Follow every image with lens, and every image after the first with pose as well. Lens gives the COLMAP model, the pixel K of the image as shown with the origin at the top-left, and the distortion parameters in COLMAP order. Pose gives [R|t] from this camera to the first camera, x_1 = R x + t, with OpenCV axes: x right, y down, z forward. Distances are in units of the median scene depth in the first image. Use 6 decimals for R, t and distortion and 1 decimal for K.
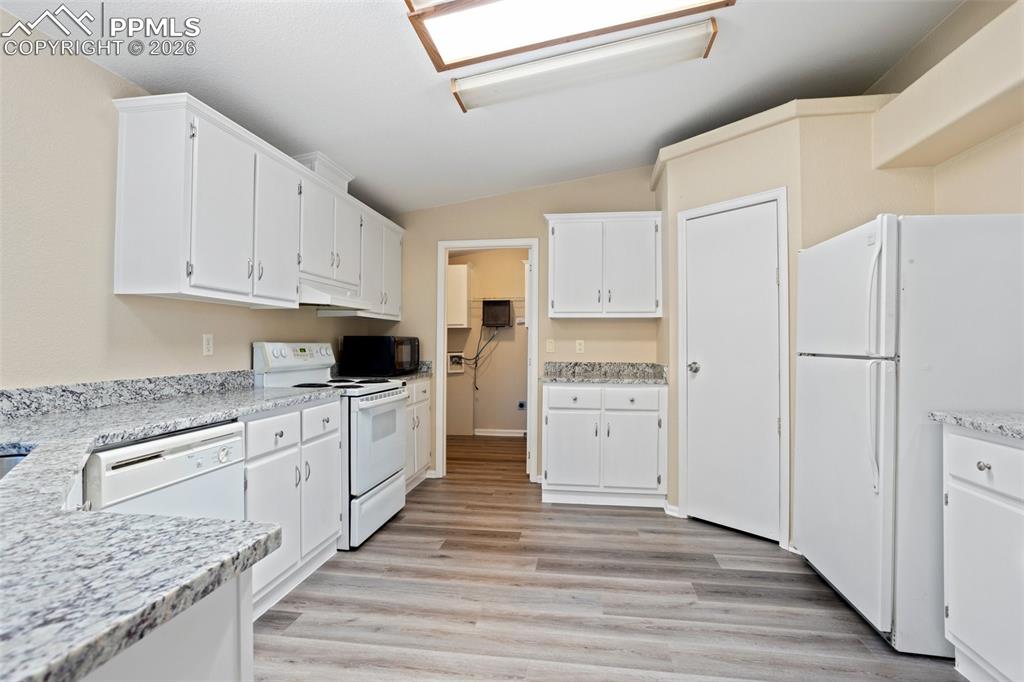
lens RADIAL K [[507.0, 0, 508.6], [0, 507.0, 340.3], [0, 0, 1]] dist [-0.045747, 0.029026]
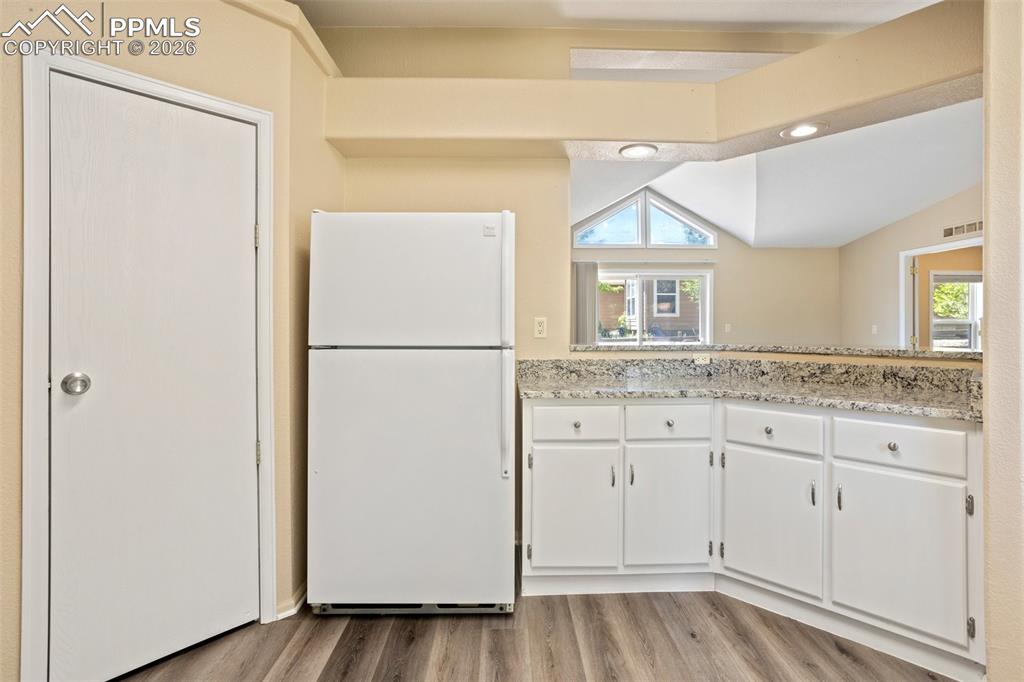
lens RADIAL K [[504.6, 0, 511.0], [0, 504.6, 320.1], [0, 0, 1]] dist [-0.057664, 0.037826]
pose [[-0.168084, 0.008781, 0.985734, -0.199133], [-0.009916, 0.999895, -0.010598, -0.007569], [-0.985723, -0.011556, -0.167979, 0.777663]]
